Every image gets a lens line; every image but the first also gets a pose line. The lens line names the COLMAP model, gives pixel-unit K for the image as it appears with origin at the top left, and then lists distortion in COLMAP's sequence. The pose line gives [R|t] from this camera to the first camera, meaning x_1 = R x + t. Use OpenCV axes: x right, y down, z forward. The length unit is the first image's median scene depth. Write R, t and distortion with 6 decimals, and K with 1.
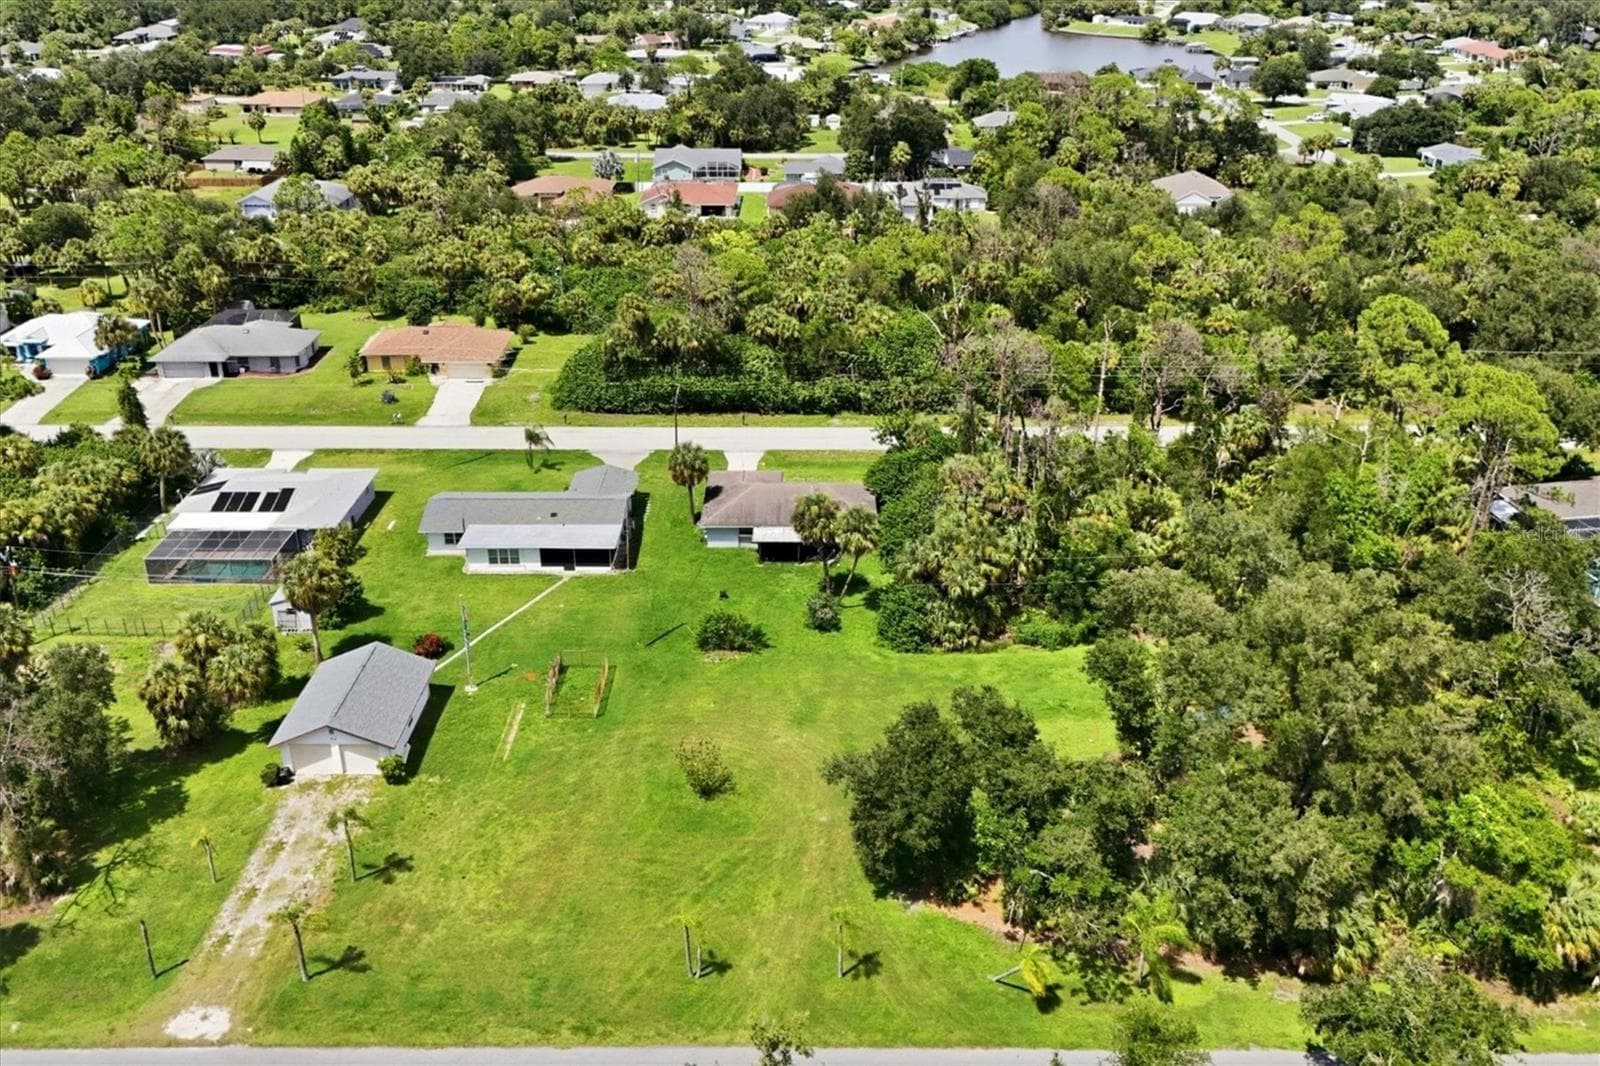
lens RADIAL K [[1377.7, 0, 800.0], [0, 1377.7, 533.0], [0, 0, 1]] dist [-0.000051, -0.004184]
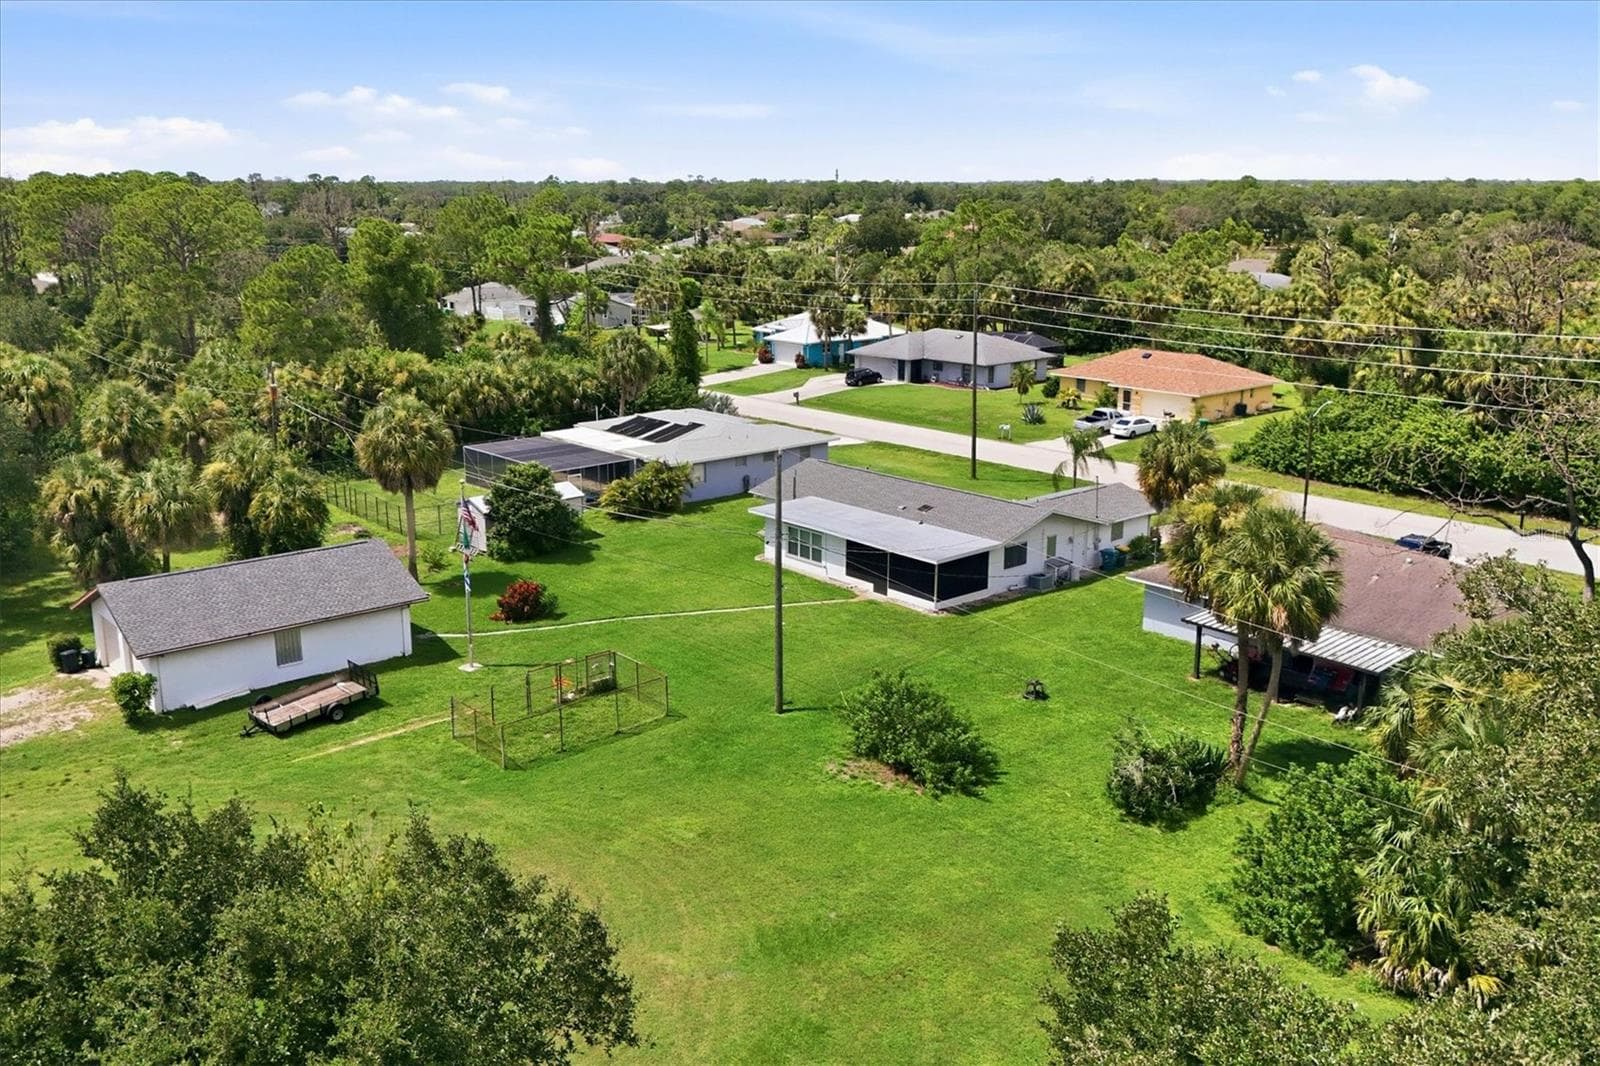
lens RADIAL K [[1377.7, 0, 800.0], [0, 1377.7, 533.0], [0, 0, 1]] dist [-0.000051, -0.004184]
pose [[0.662050, 0.184063, -0.726506, 0.207818], [-0.309563, 0.949976, -0.041418, 0.037331], [0.682540, 0.252320, 0.685911, 0.594478]]
